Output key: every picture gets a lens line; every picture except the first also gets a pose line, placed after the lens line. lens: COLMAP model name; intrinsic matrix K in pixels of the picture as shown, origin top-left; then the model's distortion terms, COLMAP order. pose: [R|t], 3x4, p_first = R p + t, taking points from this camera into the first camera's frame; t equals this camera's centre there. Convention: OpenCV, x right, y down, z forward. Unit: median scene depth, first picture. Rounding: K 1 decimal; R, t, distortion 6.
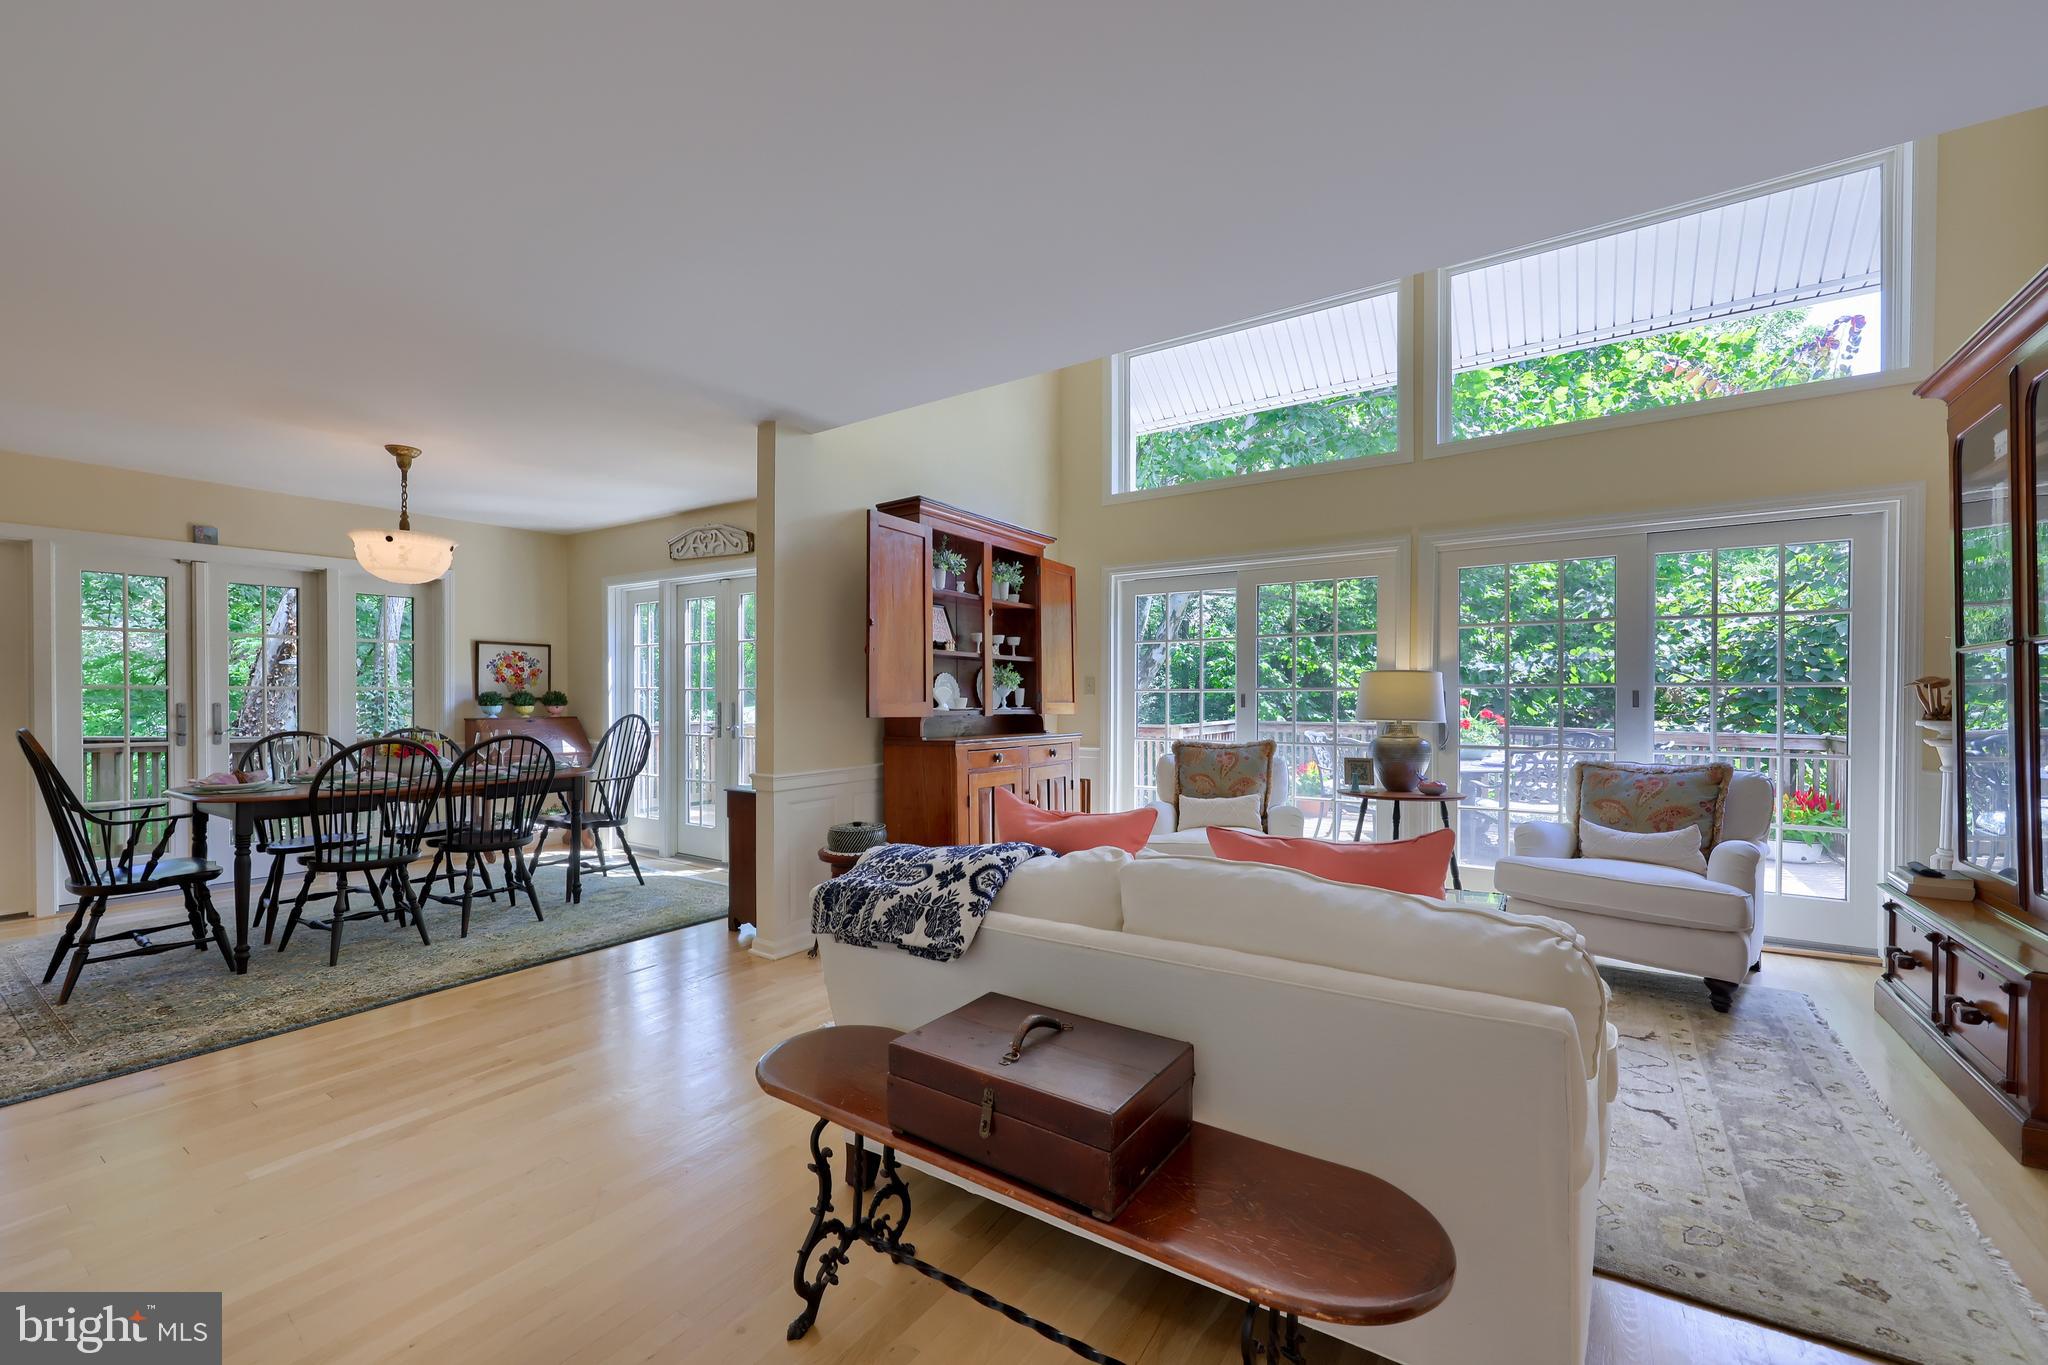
lens RADIAL K [[835.6, 0, 1024.4], [0, 835.6, 704.9], [0, 0, 1]] dist [-0.000180, -0.000345]
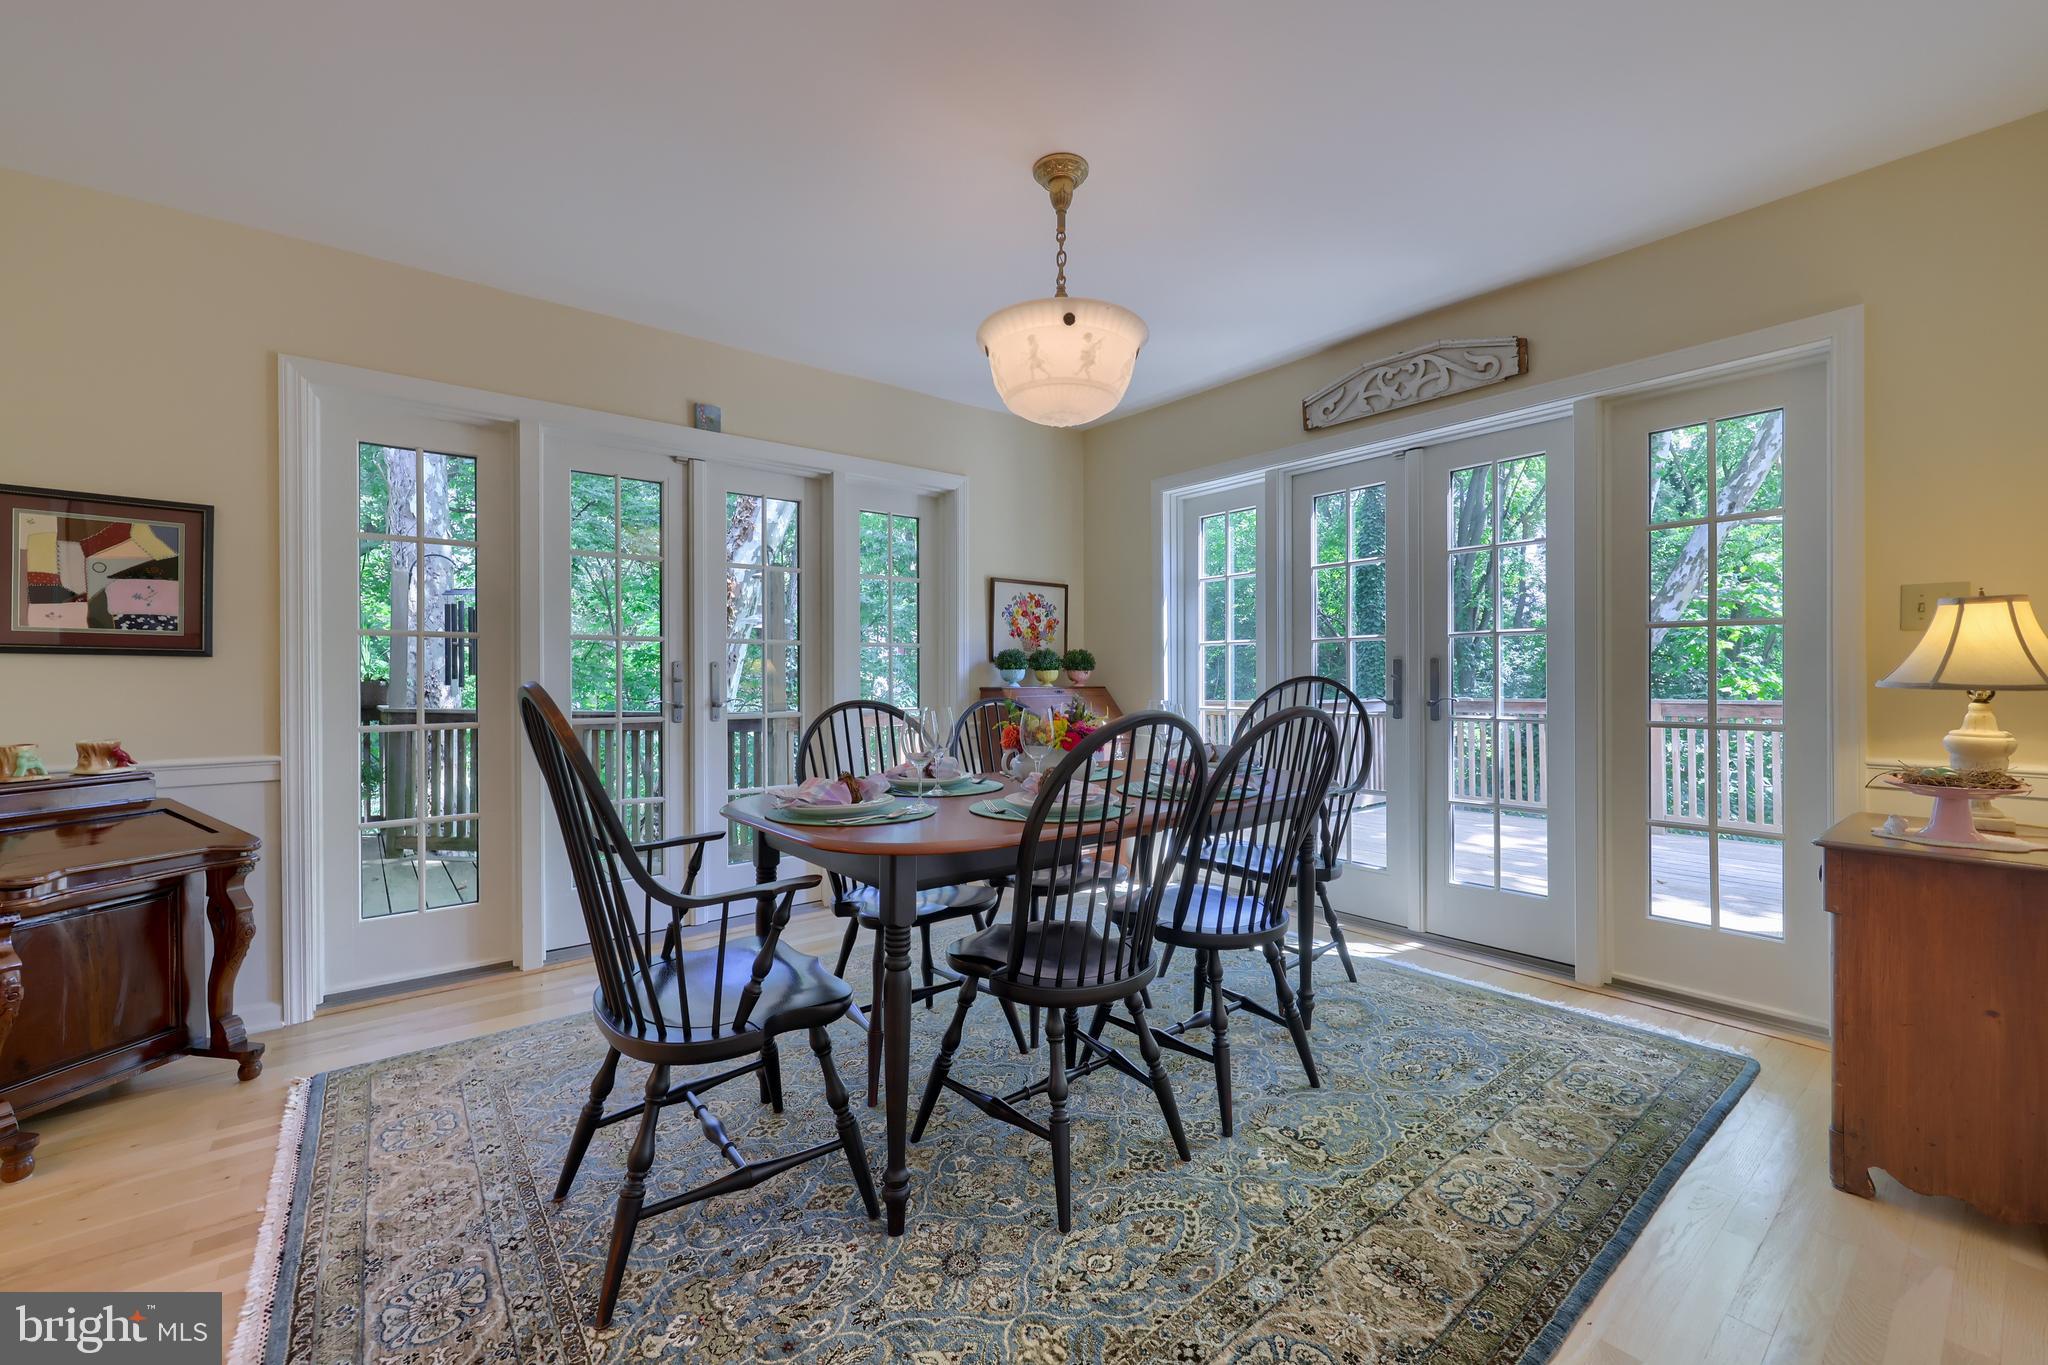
lens RADIAL K [[838.2, 0, 1024.0], [0, 838.2, 682.5], [0, 0, 1]] dist [-0.001540, -0.000236]
pose [[0.953575, -0.003150, -0.301140, -0.443134], [0.001459, 0.999982, -0.005841, 0.016955], [0.301153, 0.005130, 0.953562, 0.355551]]
